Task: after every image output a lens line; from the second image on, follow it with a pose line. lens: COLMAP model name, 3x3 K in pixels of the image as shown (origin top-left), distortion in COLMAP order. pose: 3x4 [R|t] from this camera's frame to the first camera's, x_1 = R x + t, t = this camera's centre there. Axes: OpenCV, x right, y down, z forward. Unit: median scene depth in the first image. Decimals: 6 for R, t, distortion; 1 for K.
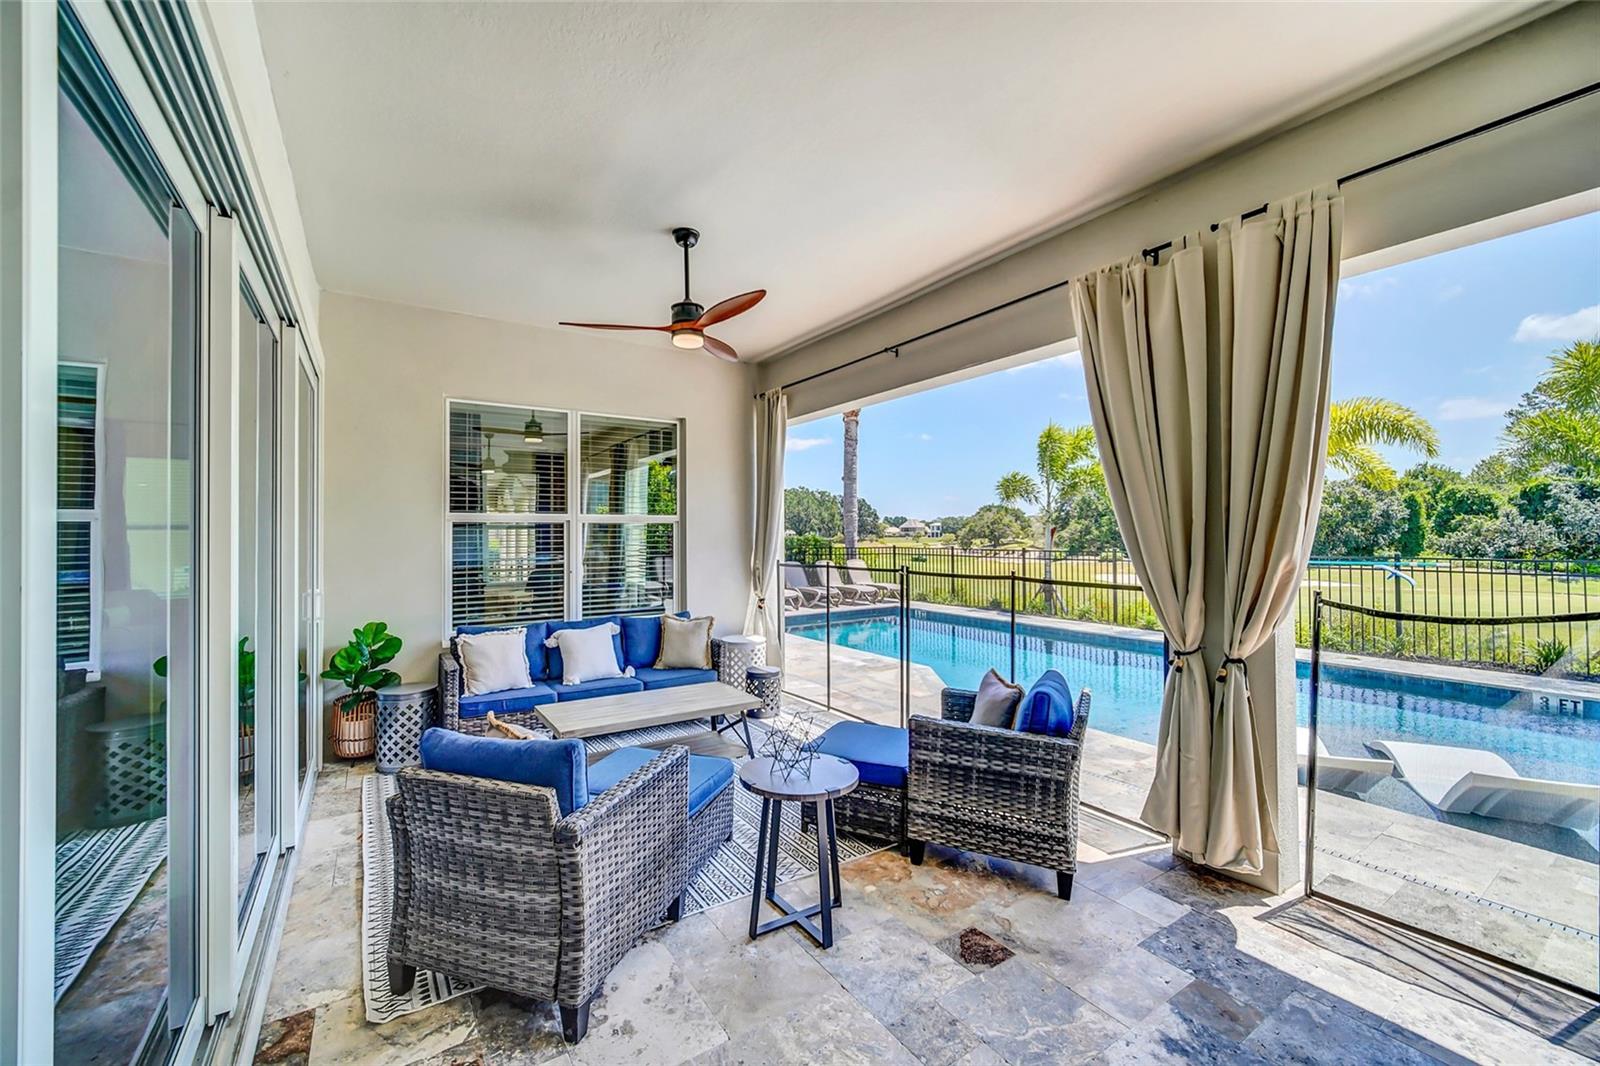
lens RADIAL K [[688.1, 0, 798.5], [0, 688.1, 526.1], [0, 0, 1]] dist [0.001885, -0.000014]
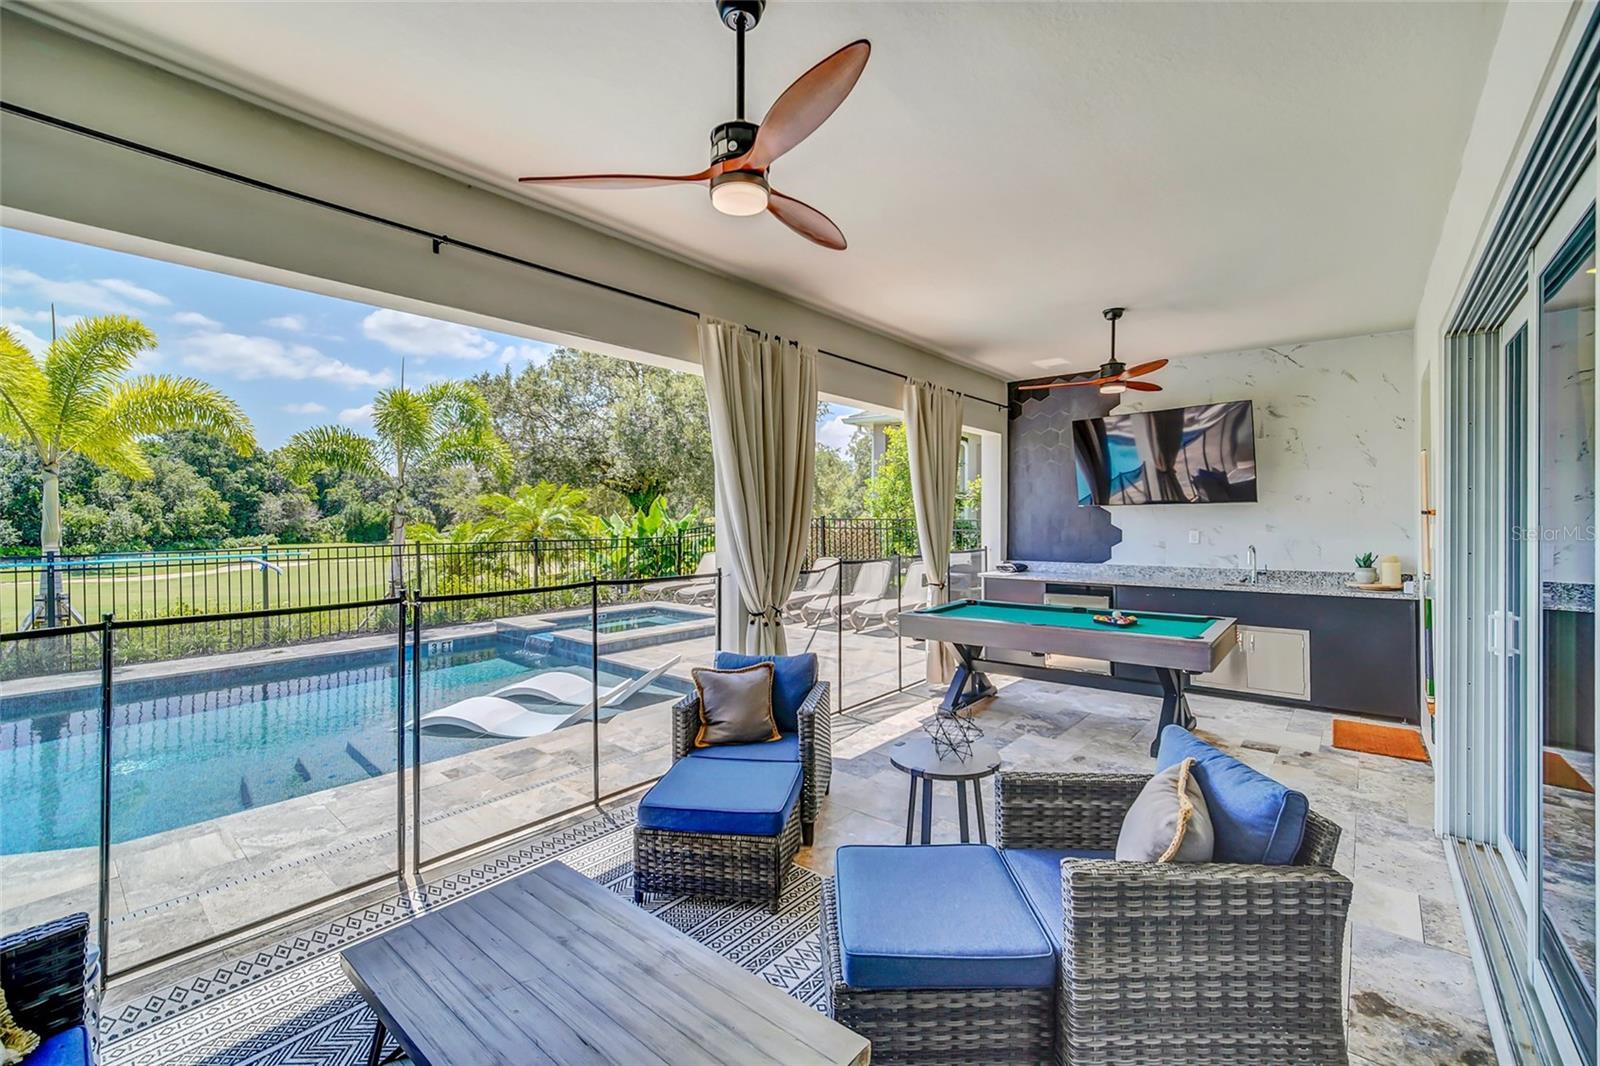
lens RADIAL K [[688.1, 0, 798.5], [0, 688.1, 526.1], [0, 0, 1]] dist [0.001885, -0.000014]
pose [[-0.315445, -0.005969, 0.948925, -0.808818], [-0.010809, 0.999938, 0.002697, -0.010038], [-0.948882, -0.009406, -0.315490, 1.298124]]
